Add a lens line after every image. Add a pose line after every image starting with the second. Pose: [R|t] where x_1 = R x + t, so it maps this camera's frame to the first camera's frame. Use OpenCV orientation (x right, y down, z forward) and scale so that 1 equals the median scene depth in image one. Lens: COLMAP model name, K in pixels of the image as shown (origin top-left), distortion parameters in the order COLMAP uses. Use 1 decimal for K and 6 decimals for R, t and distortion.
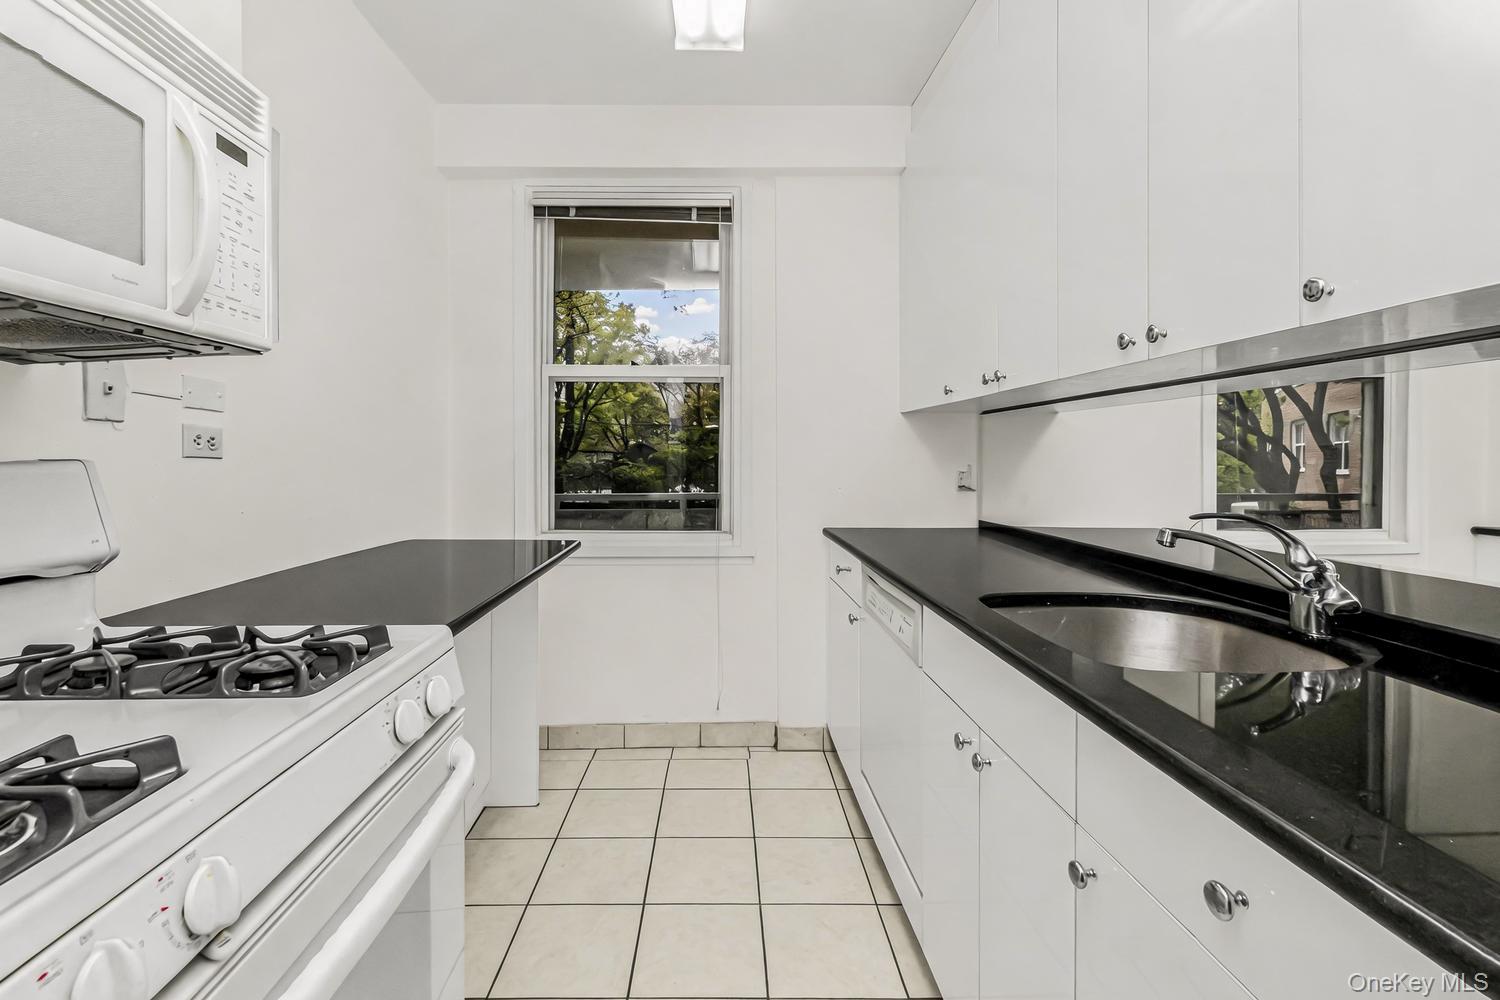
lens RADIAL K [[647.5, 0, 743.0], [0, 647.5, 460.2], [0, 0, 1]] dist [0.002912, -0.000062]
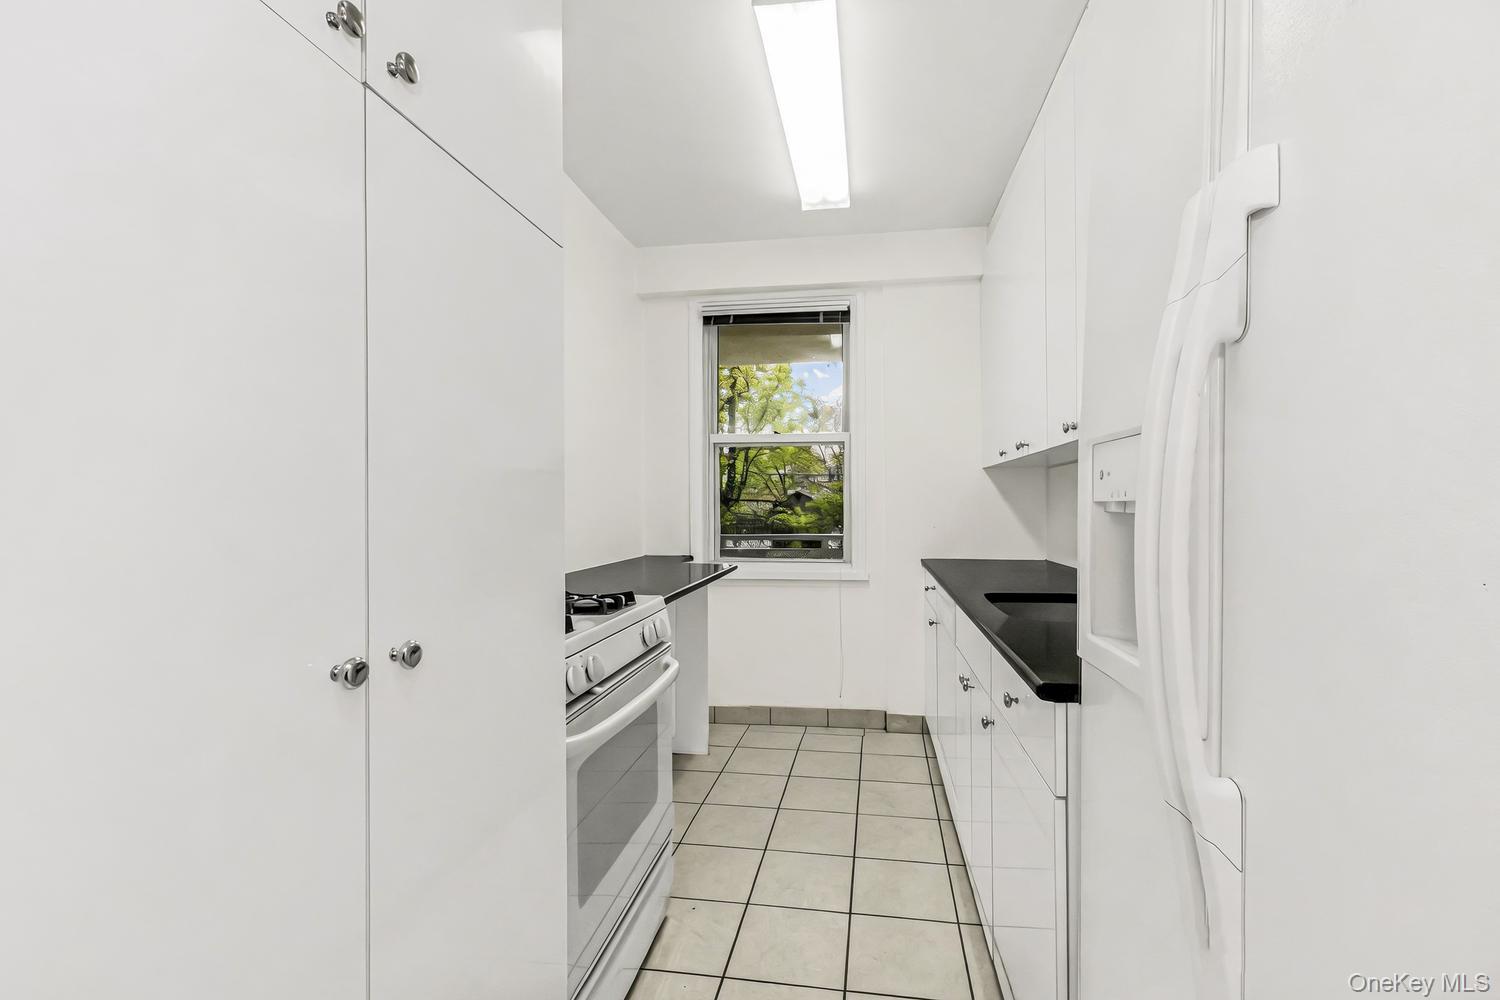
lens RADIAL K [[638.2, 0, 745.7], [0, 638.2, 509.3], [0, 0, 1]] dist [0.007951, -0.000266]
pose [[0.971072, -0.004179, -0.238749, 0.083138], [0.004433, 0.999990, 0.000527, 0.004200], [0.238745, -0.001570, 0.971081, -0.285197]]
